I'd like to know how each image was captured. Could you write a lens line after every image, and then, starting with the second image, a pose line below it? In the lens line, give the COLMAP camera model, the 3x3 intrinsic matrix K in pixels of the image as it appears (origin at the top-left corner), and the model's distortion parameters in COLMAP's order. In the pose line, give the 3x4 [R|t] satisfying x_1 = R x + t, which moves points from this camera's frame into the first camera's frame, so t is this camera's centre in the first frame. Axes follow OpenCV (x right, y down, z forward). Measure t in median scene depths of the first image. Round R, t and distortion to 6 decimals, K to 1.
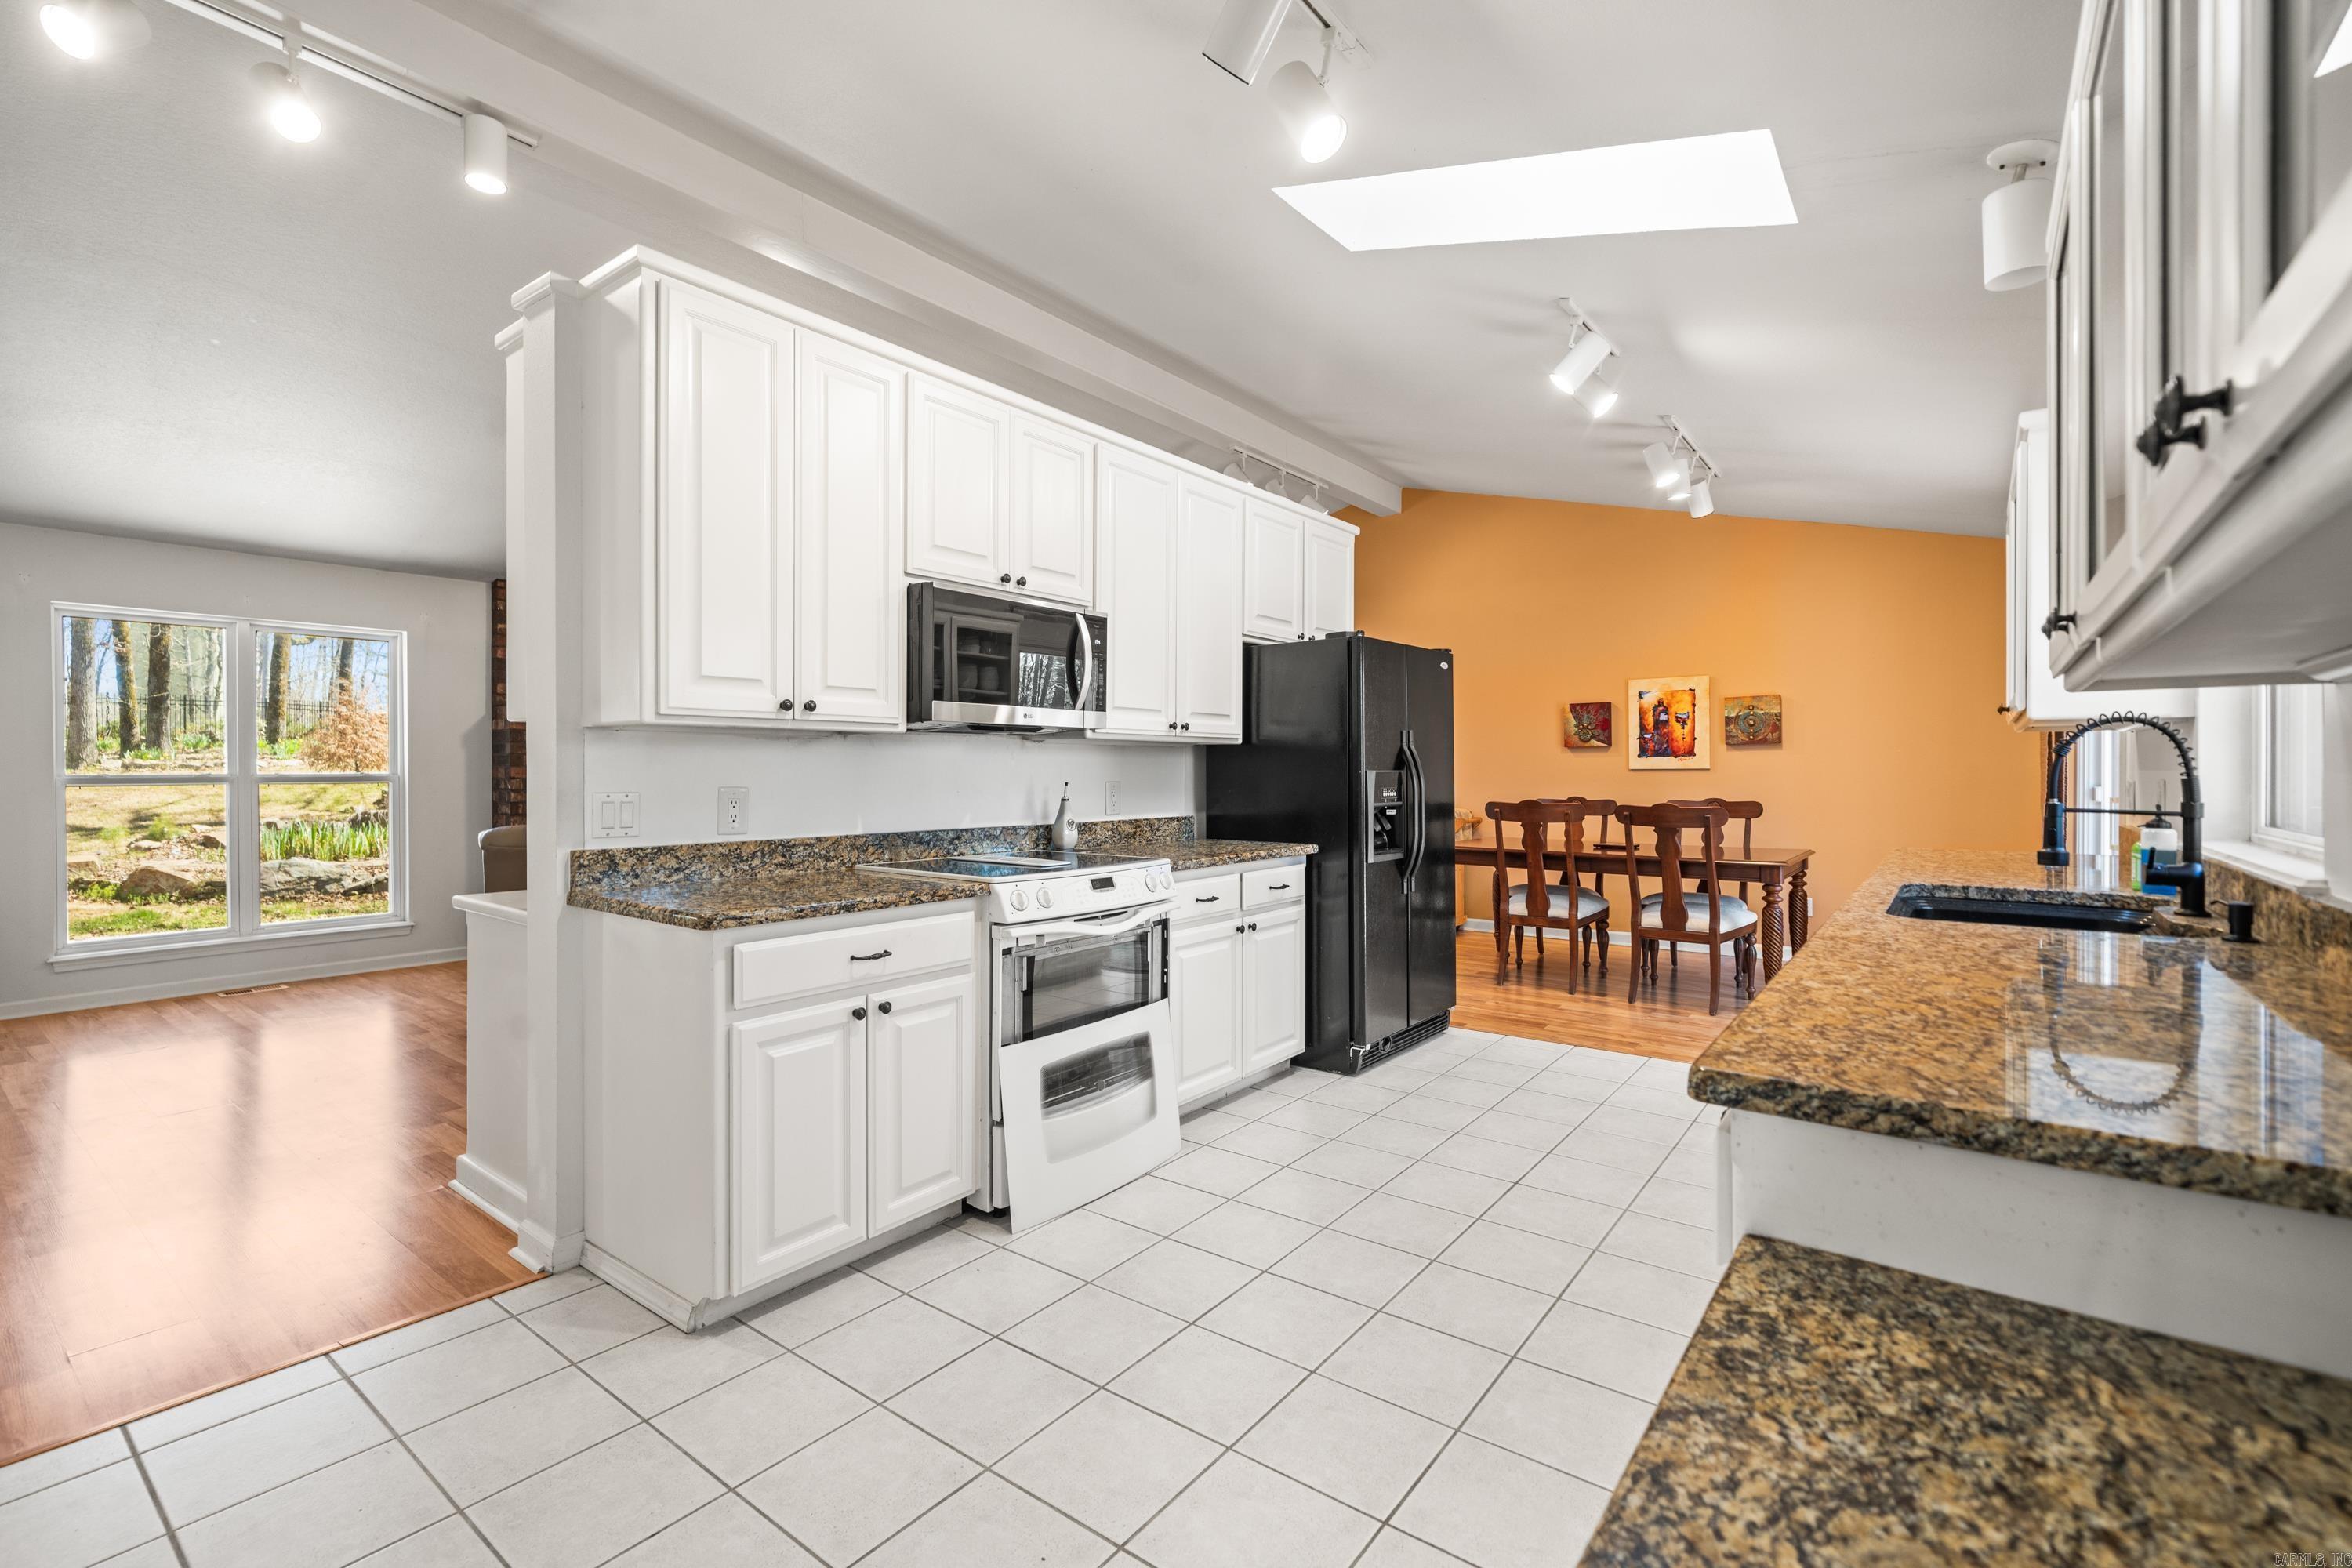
lens RADIAL K [[1064.7, 0, 1153.5], [0, 1064.7, 776.4], [0, 0, 1]] dist [-0.001137, 0.000240]
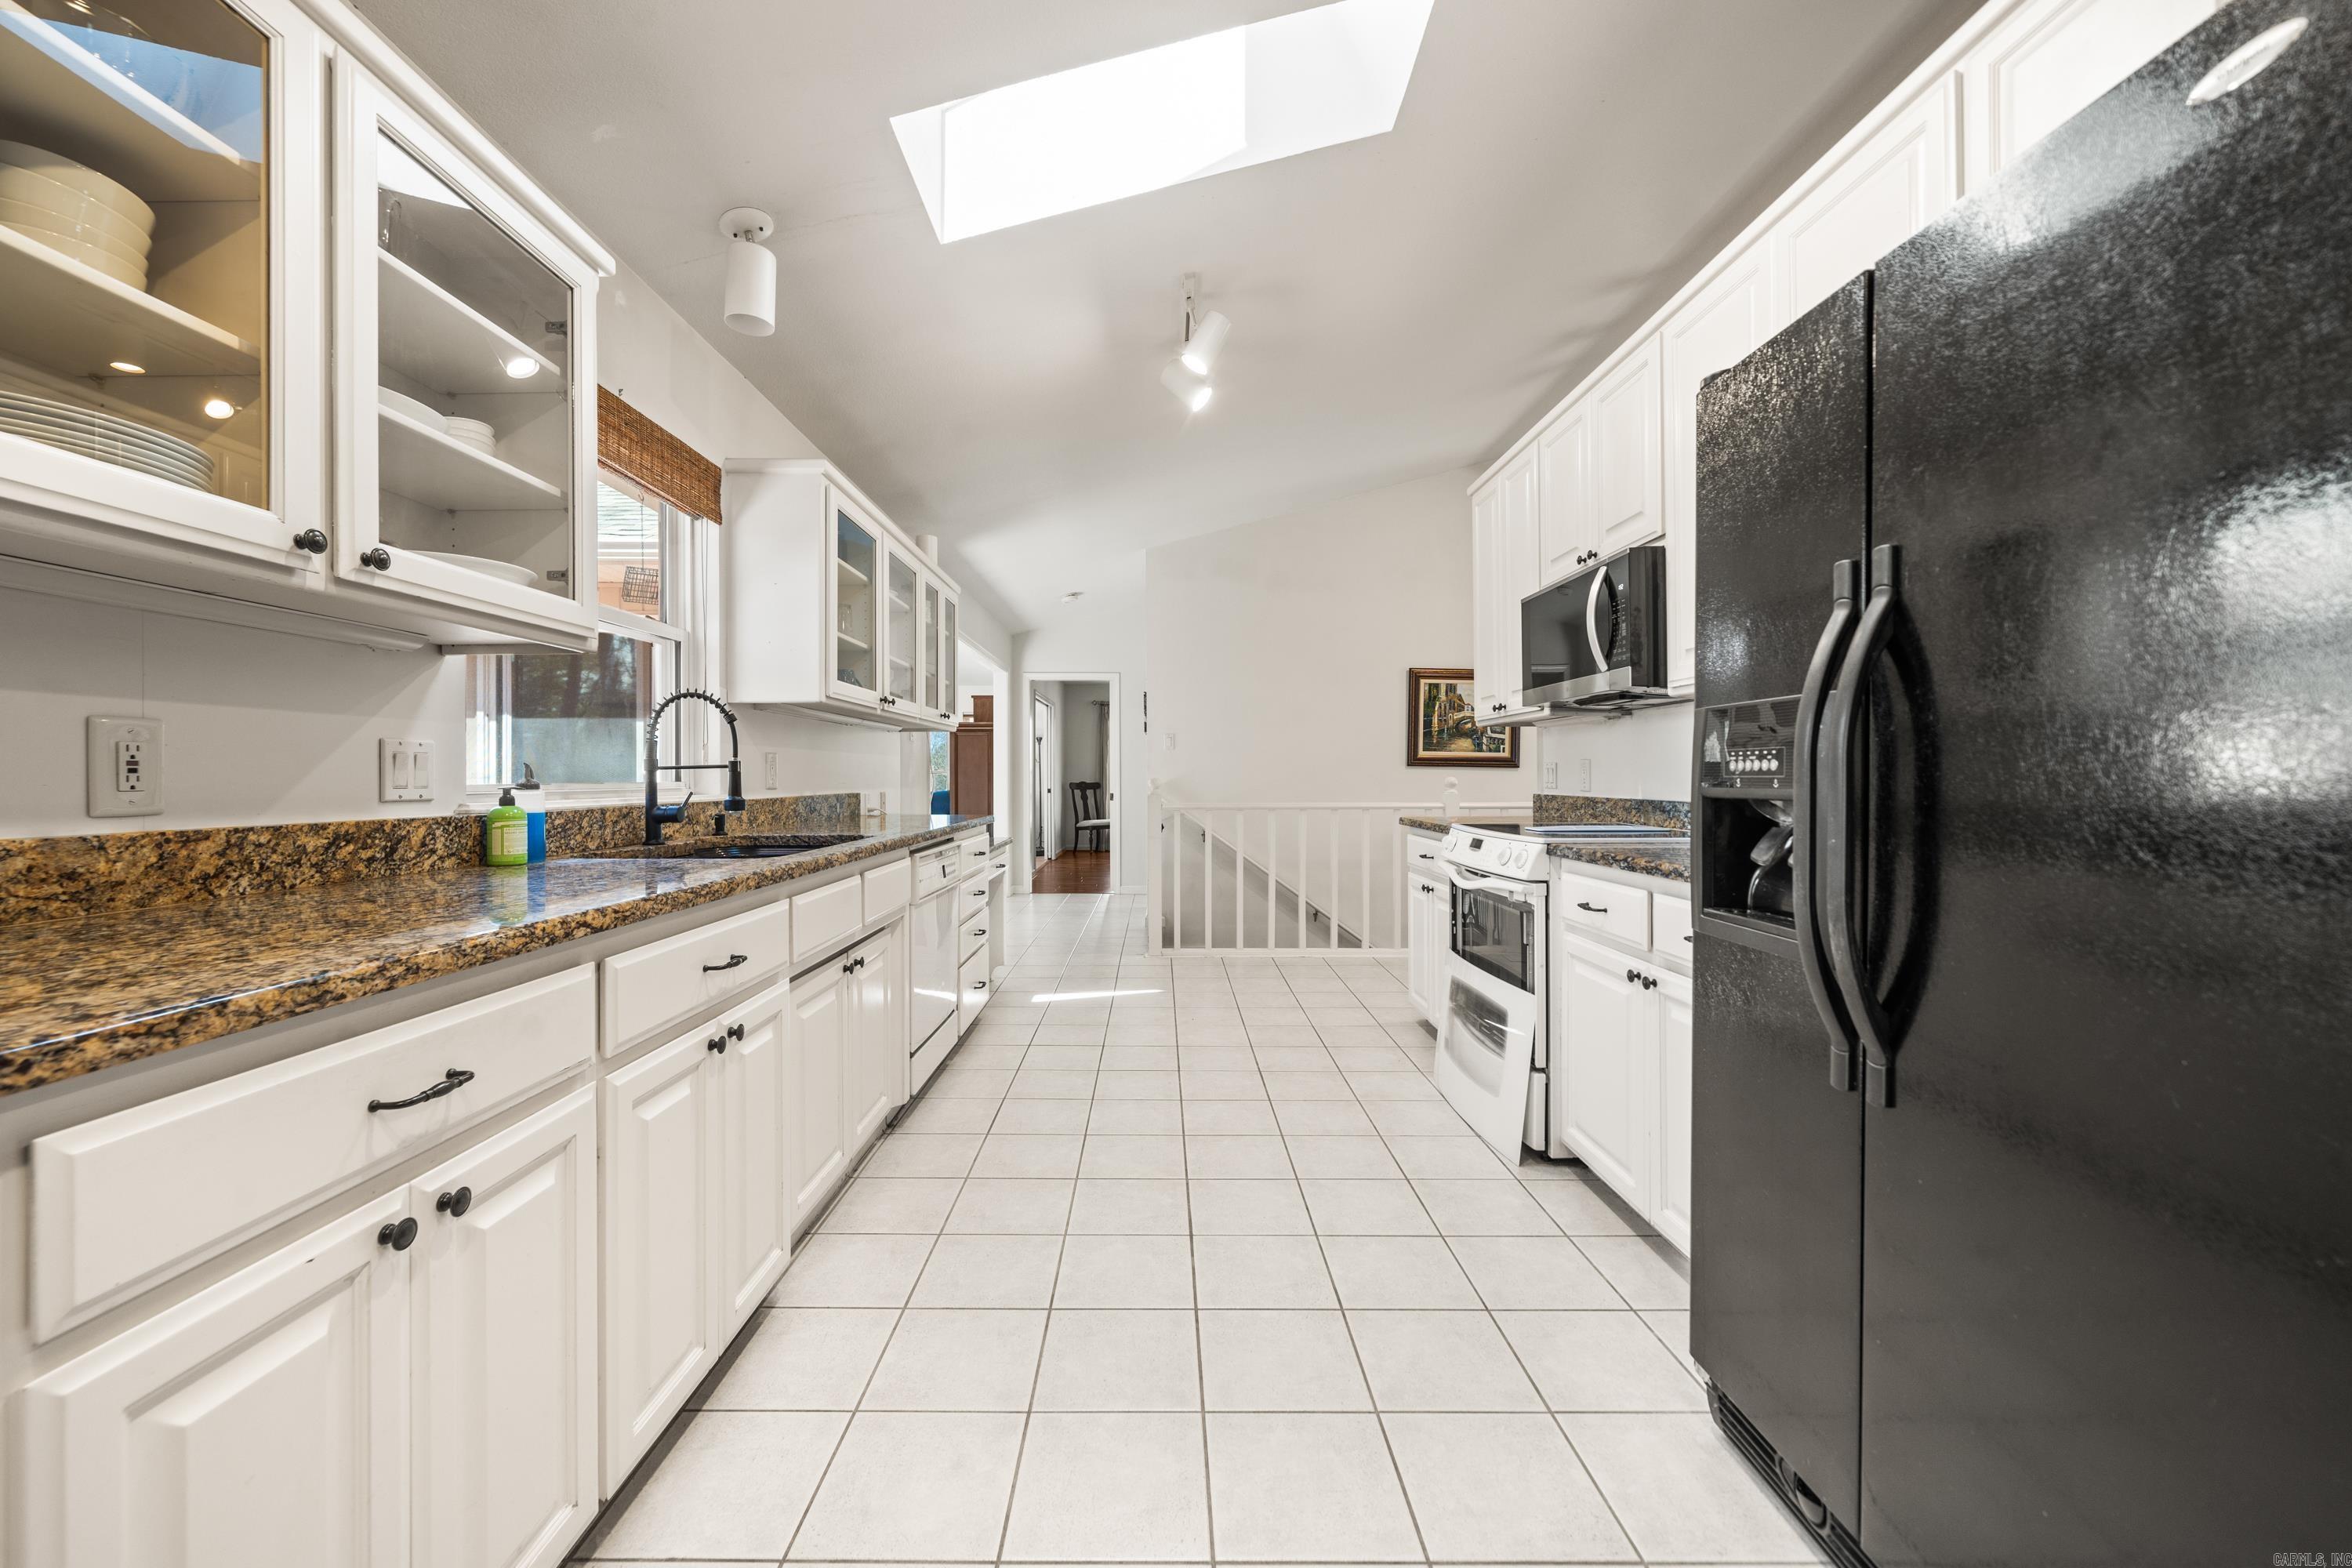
lens RADIAL K [[889.8, 0, 1160.9], [0, 889.8, 782.2], [0, 0, 1]] dist [-0.003811, -0.000665]
pose [[-0.787360, 0.007261, -0.616450, 0.735734], [-0.001733, 0.999901, 0.013991, 0.023149], [0.616491, 0.012084, -0.787269, 1.439526]]
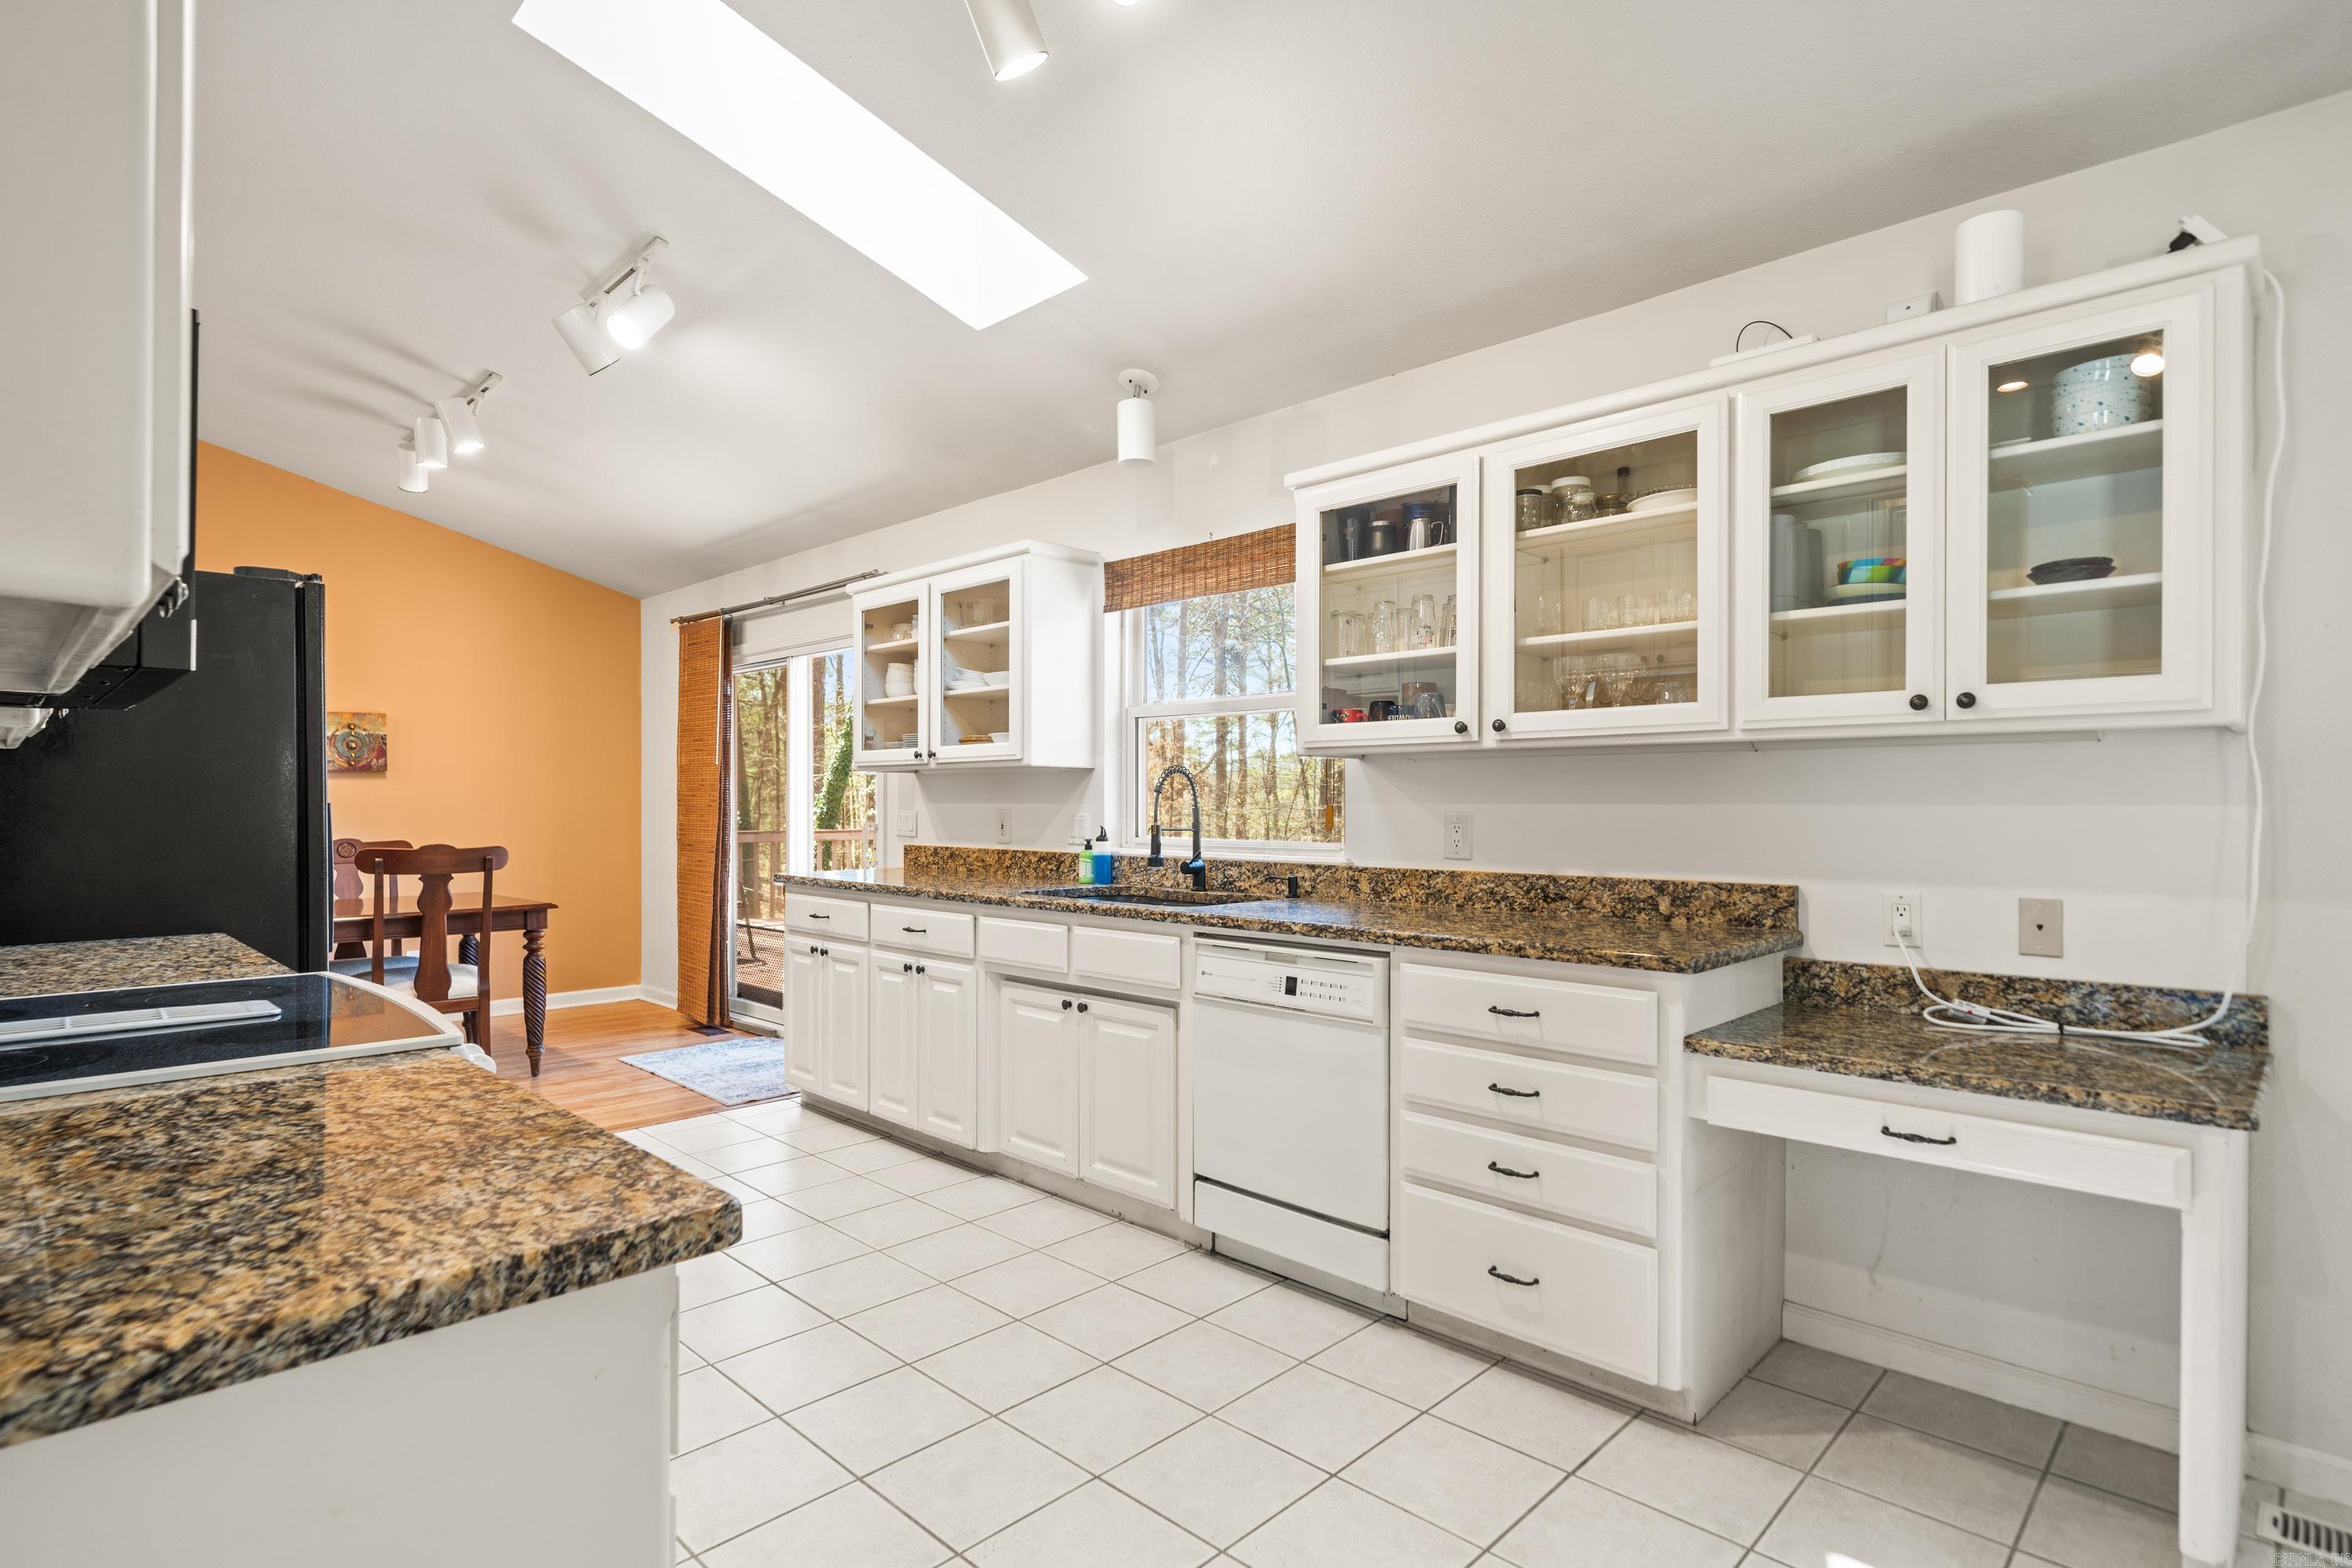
lens RADIAL K [[1178.9, 0, 1174.3], [0, 1178.9, 815.1], [0, 0, 1]] dist [0.003475, -0.000310]
pose [[0.098188, -0.008571, 0.995131, -0.546912], [0.005273, 0.999953, 0.008092, -0.001532], [-0.995154, 0.004453, 0.098228, 0.553513]]
